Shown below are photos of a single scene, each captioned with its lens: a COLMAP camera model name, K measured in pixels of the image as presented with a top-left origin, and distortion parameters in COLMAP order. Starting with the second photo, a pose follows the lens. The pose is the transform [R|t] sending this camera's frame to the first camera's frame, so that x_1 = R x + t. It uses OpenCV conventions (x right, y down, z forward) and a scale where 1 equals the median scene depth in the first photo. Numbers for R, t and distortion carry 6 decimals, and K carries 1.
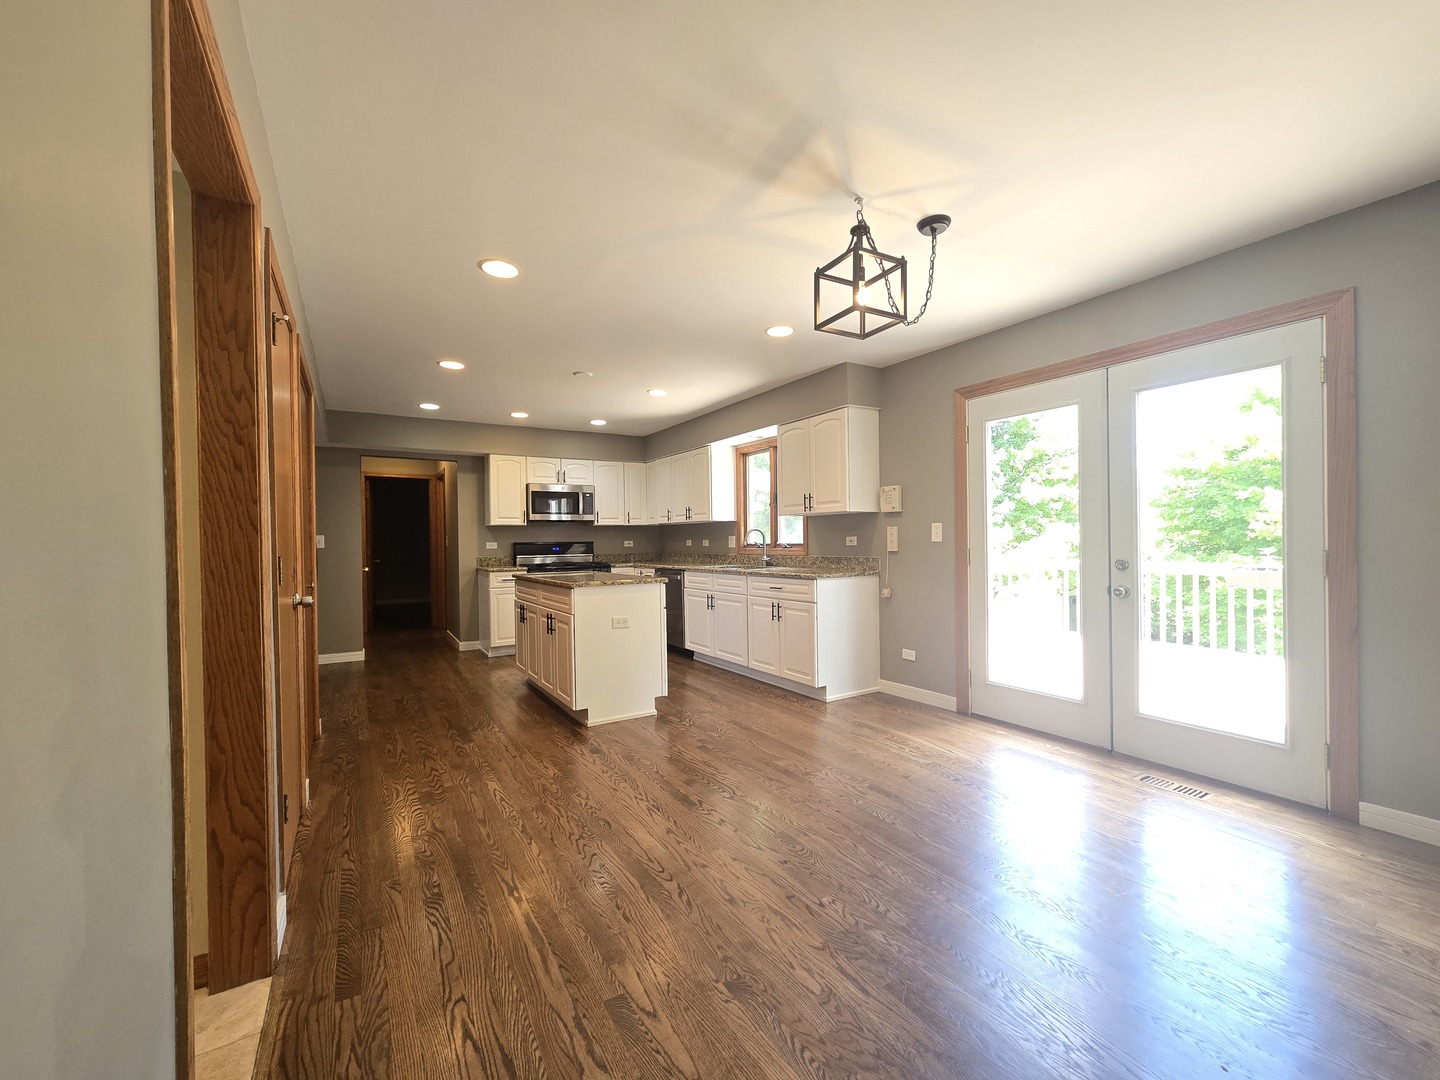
lens RADIAL K [[591.8, 0, 718.0], [0, 591.8, 541.9], [0, 0, 1]] dist [0.000439, 0.000499]
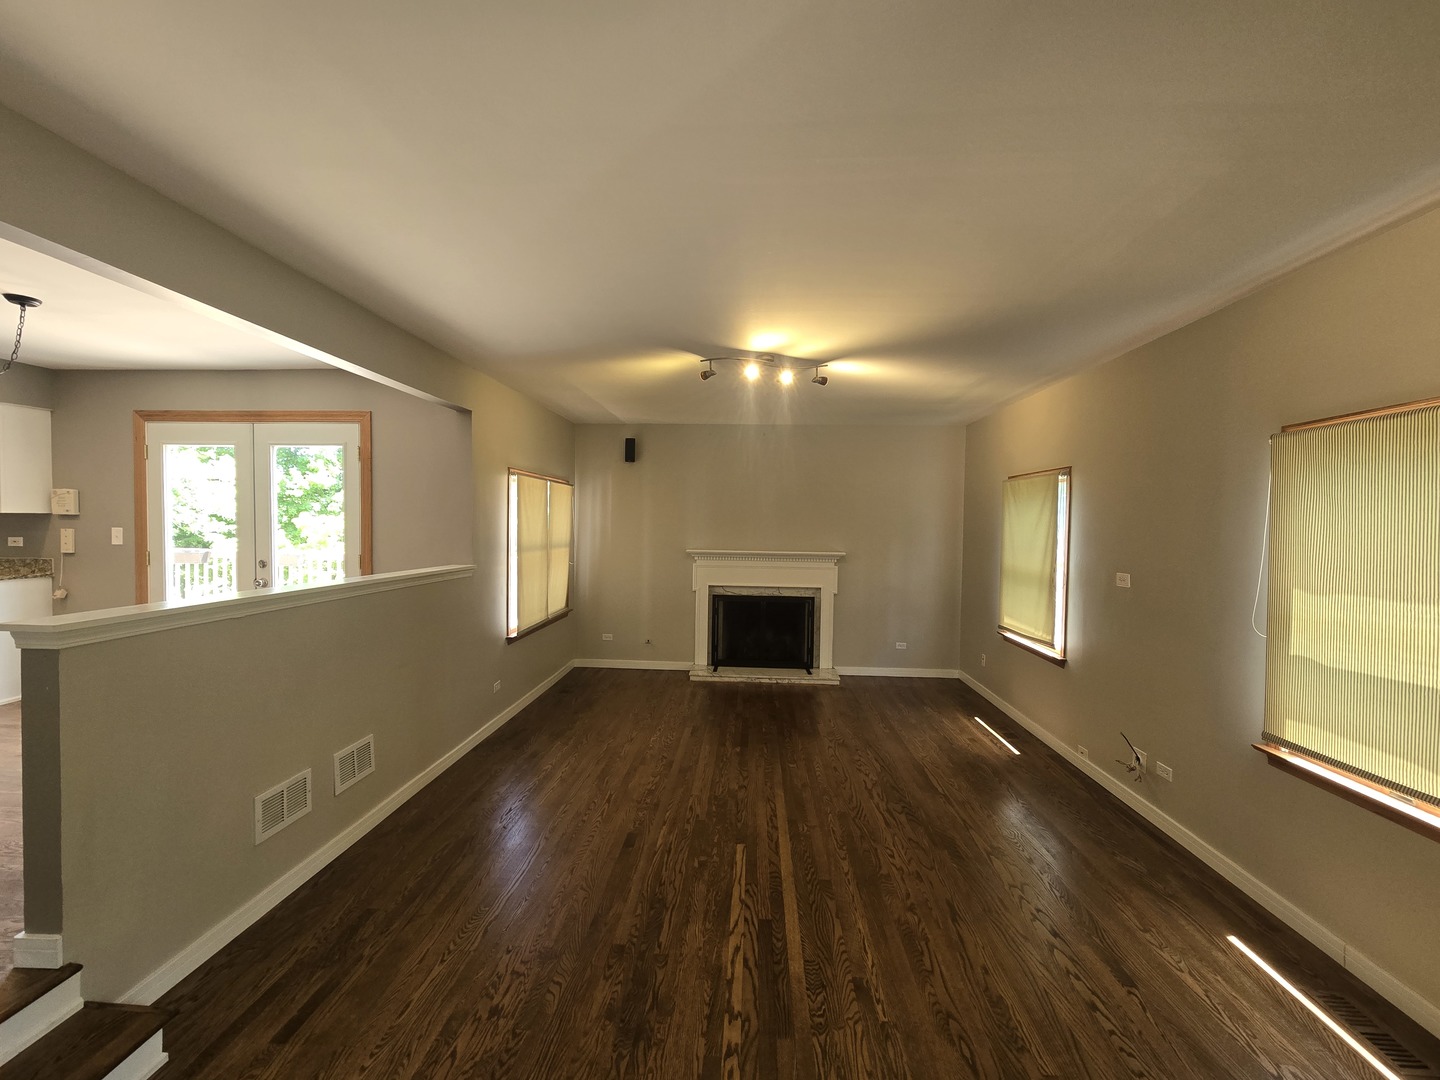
lens RADIAL K [[591.8, 0, 718.0], [0, 591.8, 541.9], [0, 0, 1]] dist [0.000439, 0.000499]
pose [[0.570774, -0.003616, 0.821099, 0.080179], [-0.017839, 0.999700, 0.016803, -0.033790], [-0.820913, -0.024238, 0.570539, -0.422652]]
